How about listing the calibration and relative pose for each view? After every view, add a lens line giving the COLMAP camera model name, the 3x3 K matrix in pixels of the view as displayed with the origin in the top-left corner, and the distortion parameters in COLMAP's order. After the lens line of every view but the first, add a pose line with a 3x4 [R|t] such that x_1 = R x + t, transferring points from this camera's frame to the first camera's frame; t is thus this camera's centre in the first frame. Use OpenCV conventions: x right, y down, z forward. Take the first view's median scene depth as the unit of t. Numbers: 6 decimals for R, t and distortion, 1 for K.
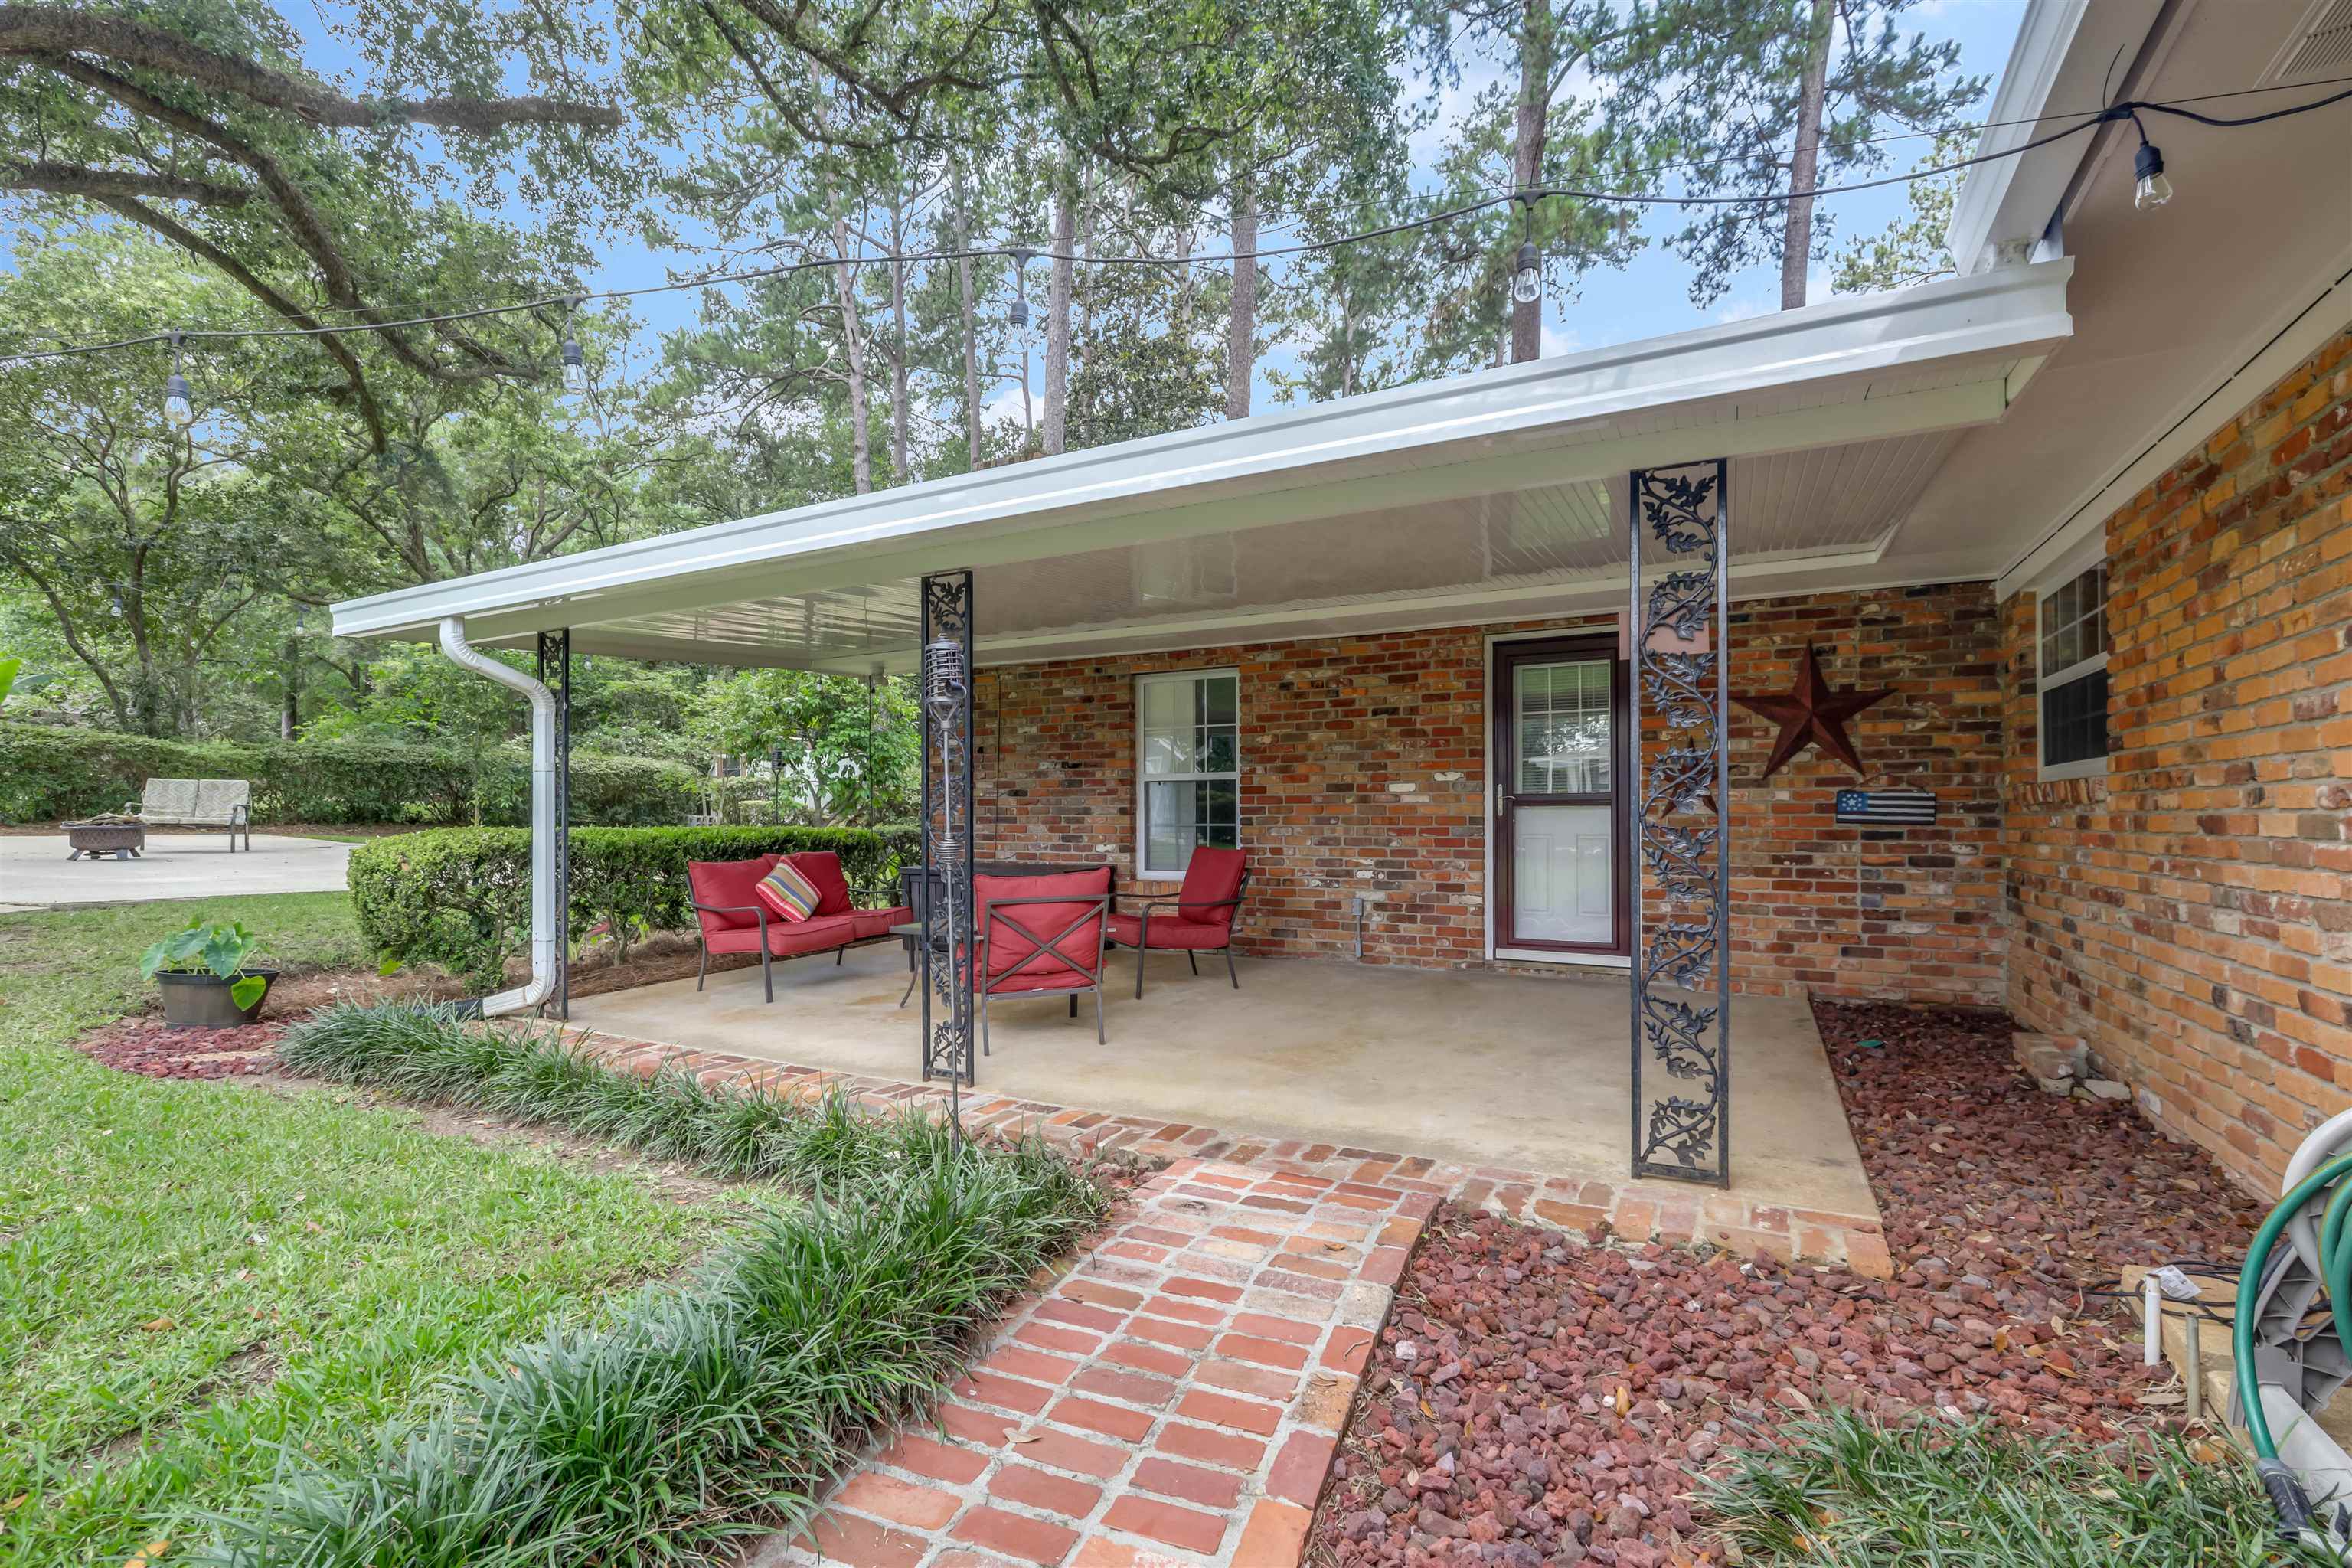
lens RADIAL K [[1050.2, 0, 1158.9], [0, 1050.2, 812.0], [0, 0, 1]] dist [0.000233, 0.000368]
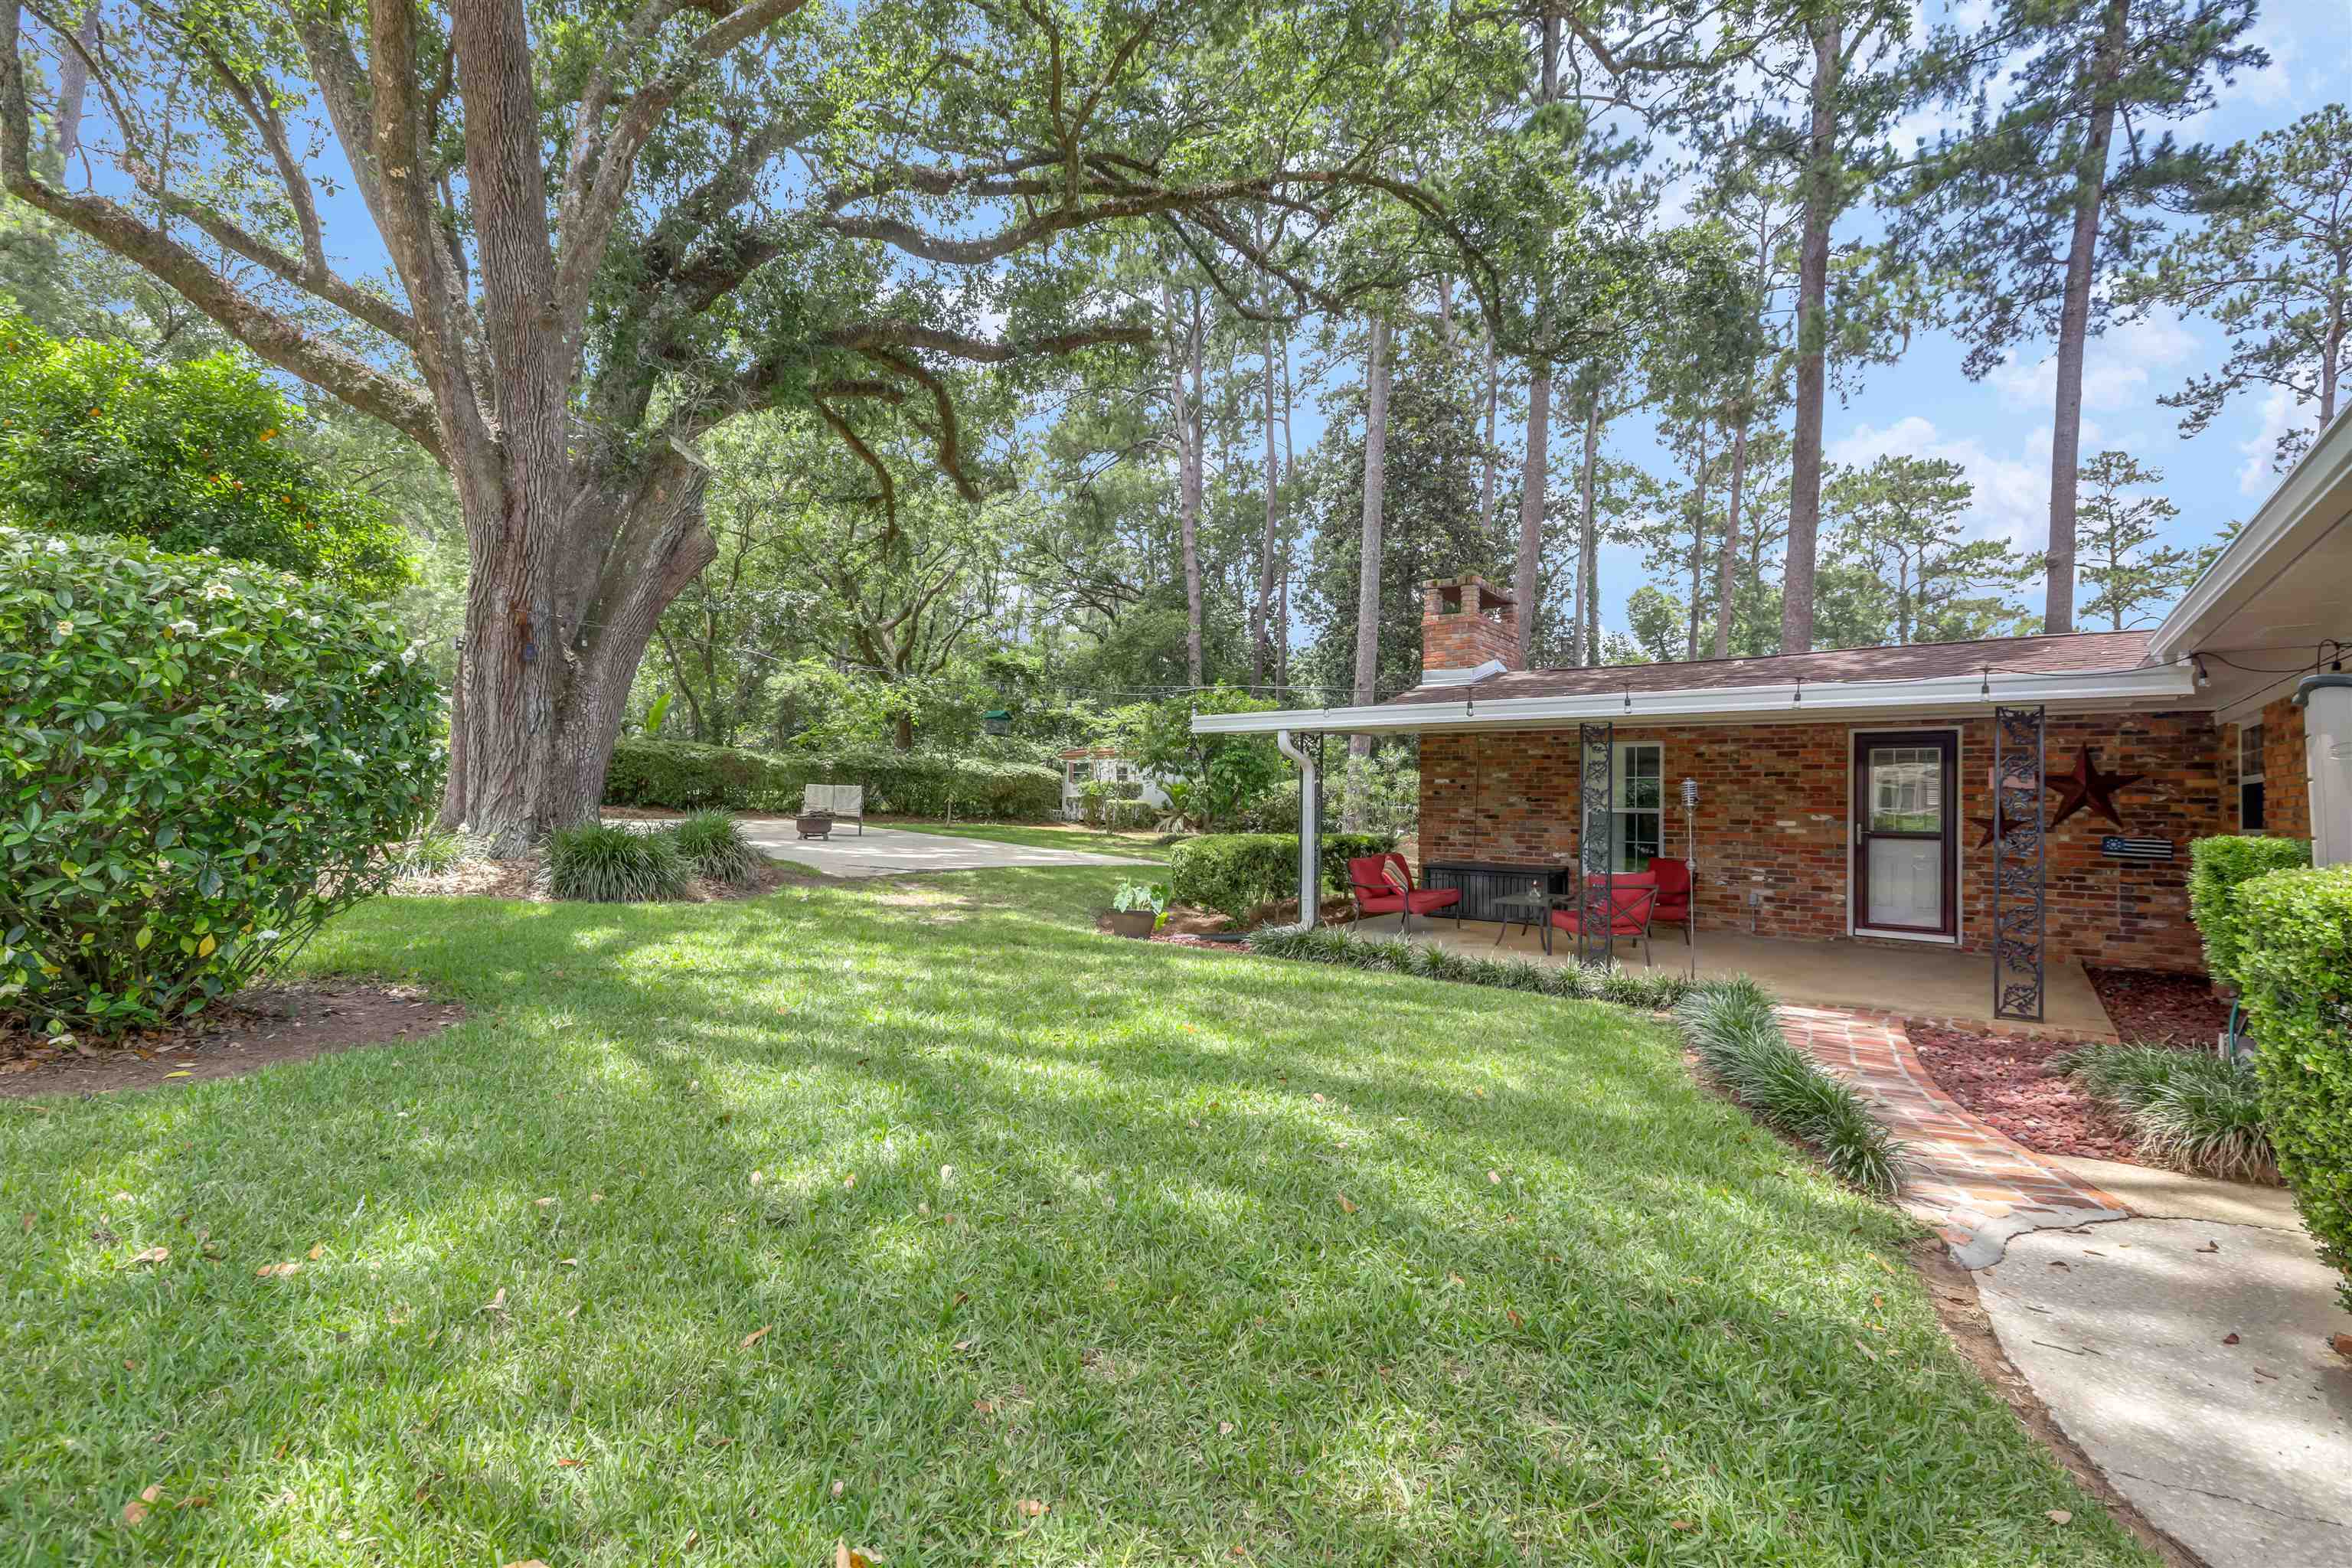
lens RADIAL K [[1029.1, 0, 1175.7], [0, 1029.1, 781.2], [0, 0, 1]] dist [0.003551, 0.000545]
pose [[0.986127, 0.018391, -0.164968, -0.387739], [-0.021865, 0.999575, -0.019271, -0.034407], [0.164544, 0.022611, 0.986111, -0.621763]]
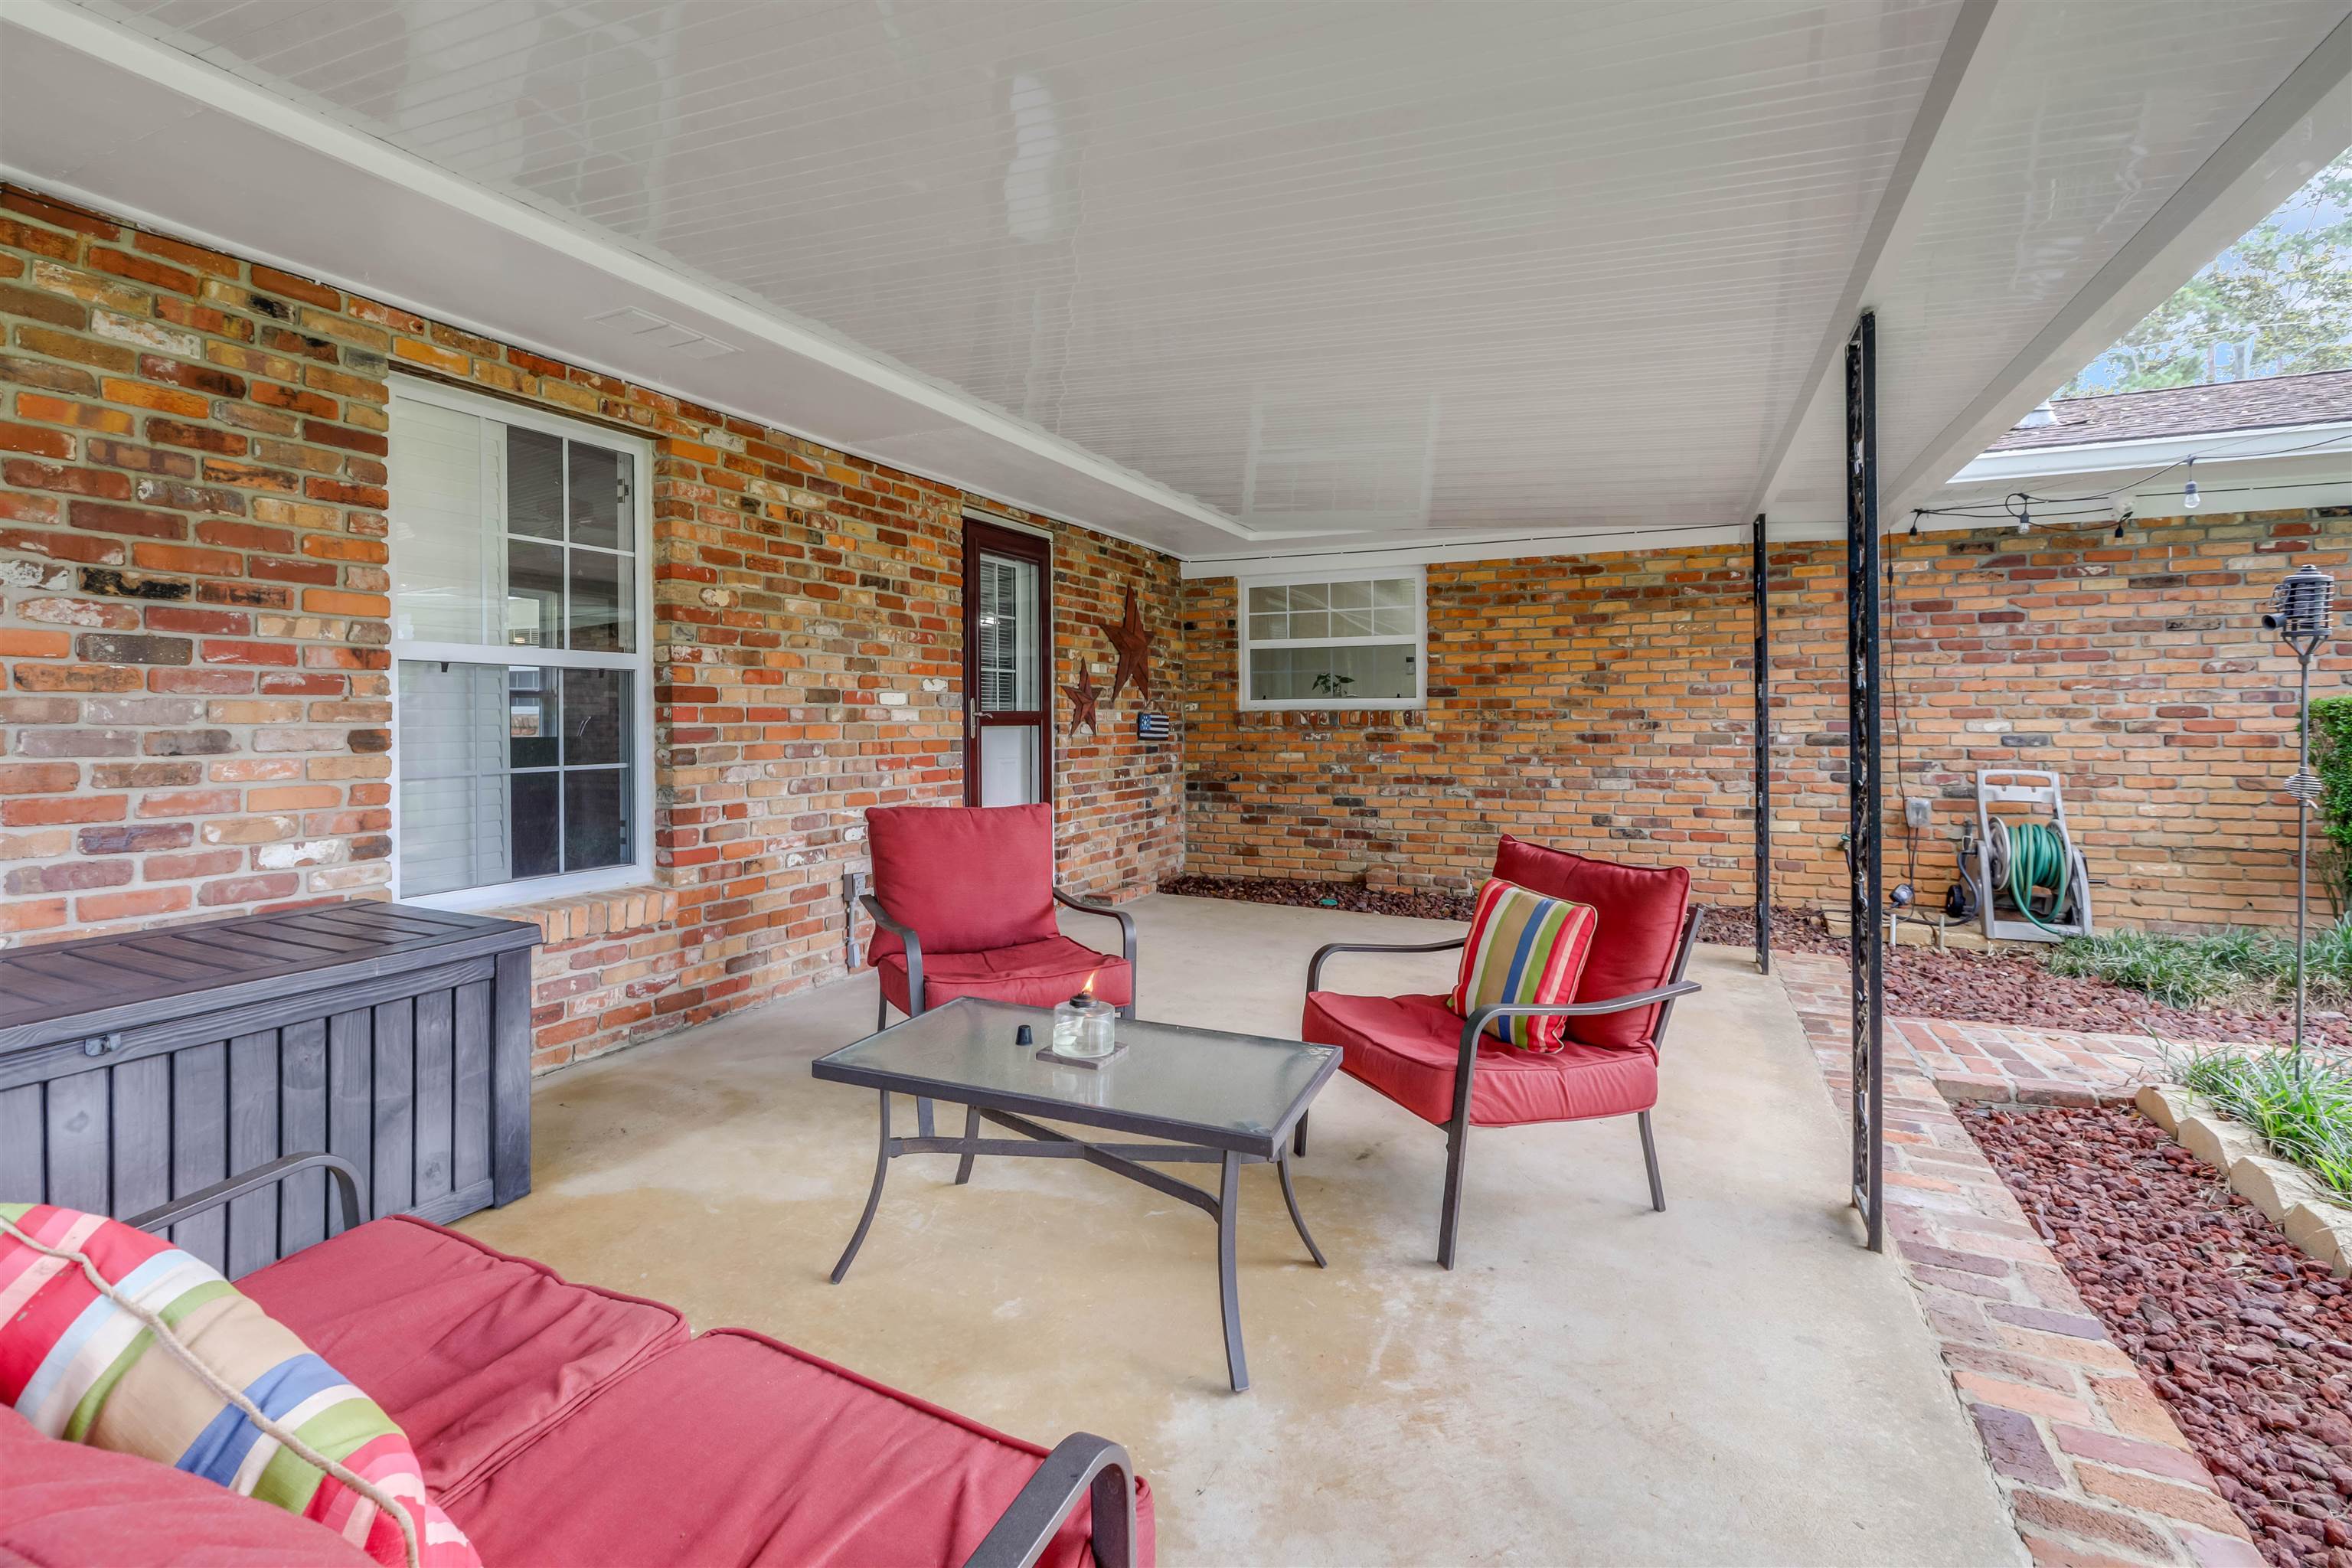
lens RADIAL K [[1062.9, 0, 1149.4], [0, 1062.9, 711.7], [0, 0, 1]] dist [0.000173, 0.000139]
pose [[-0.042100, 0.007291, 0.999087, -0.432974], [-0.004733, 0.999961, -0.007497, -0.009938], [-0.999102, -0.005044, -0.042064, 0.813895]]
